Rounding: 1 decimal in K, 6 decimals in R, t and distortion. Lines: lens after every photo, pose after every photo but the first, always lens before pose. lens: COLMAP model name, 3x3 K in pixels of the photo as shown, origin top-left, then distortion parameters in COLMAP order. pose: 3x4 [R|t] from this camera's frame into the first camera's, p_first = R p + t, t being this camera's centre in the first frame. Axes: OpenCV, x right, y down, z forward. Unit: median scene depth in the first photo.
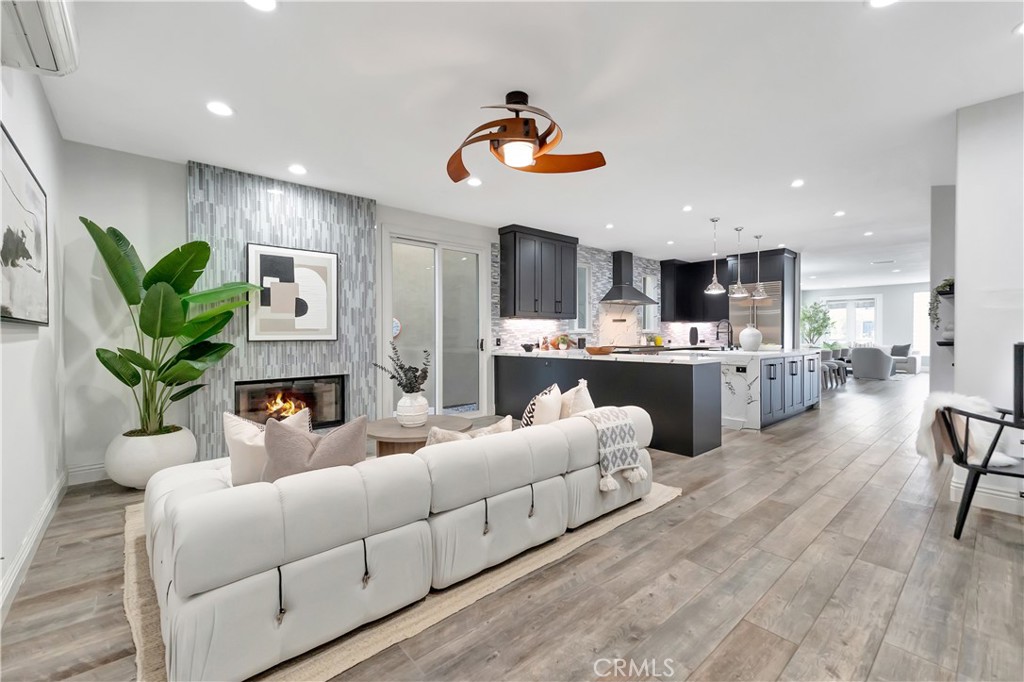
lens RADIAL K [[431.3, 0, 510.5], [0, 431.3, 342.4], [0, 0, 1]] dist [0.003952, 0.000214]
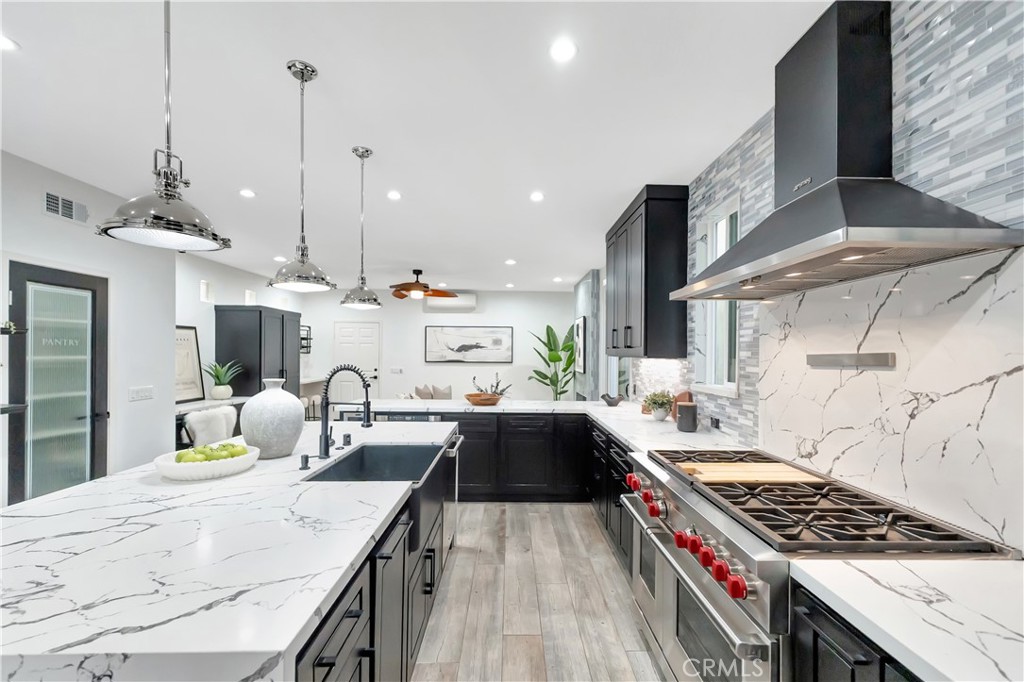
lens RADIAL K [[431.3, 0, 511.1], [0, 431.3, 347.2], [0, 0, 1]] dist [0.003952, 0.000214]
pose [[-0.654280, -0.008557, -0.756204, 1.005225], [-0.018547, 0.999817, 0.004734, -0.109567], [0.756025, 0.017123, -0.654319, 2.002069]]
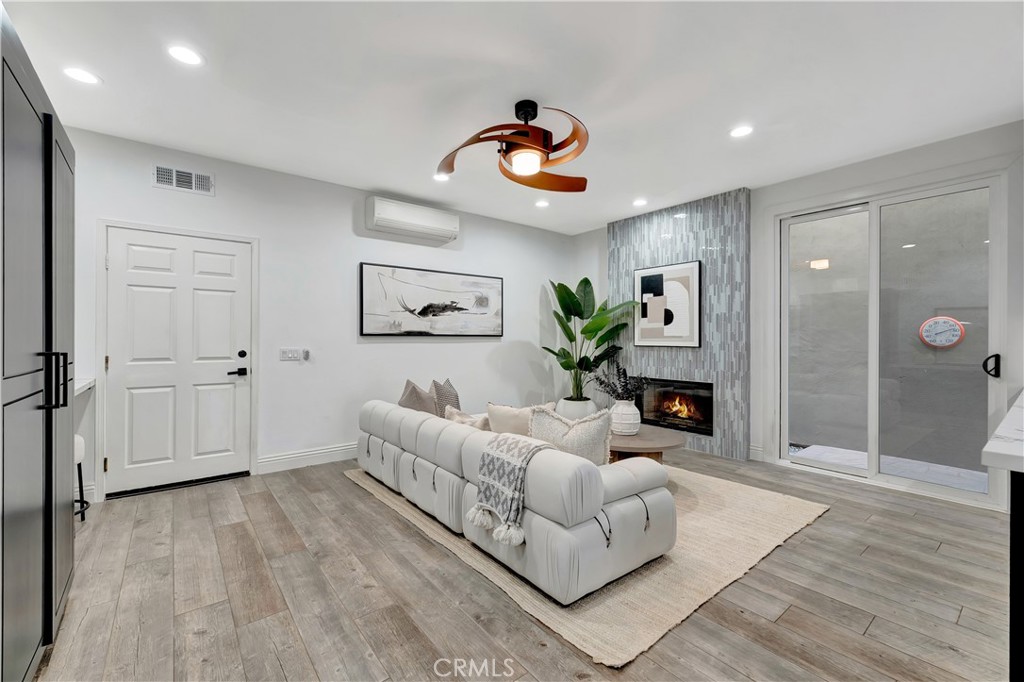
lens RADIAL K [[431.3, 0, 511.7], [0, 431.3, 335.9], [0, 0, 1]] dist [0.003952, 0.000214]
pose [[-0.050364, -0.001967, -0.998729, 0.687163], [-0.022750, 0.999741, -0.000822, -0.023149], [0.998472, 0.022679, -0.050396, 0.690543]]
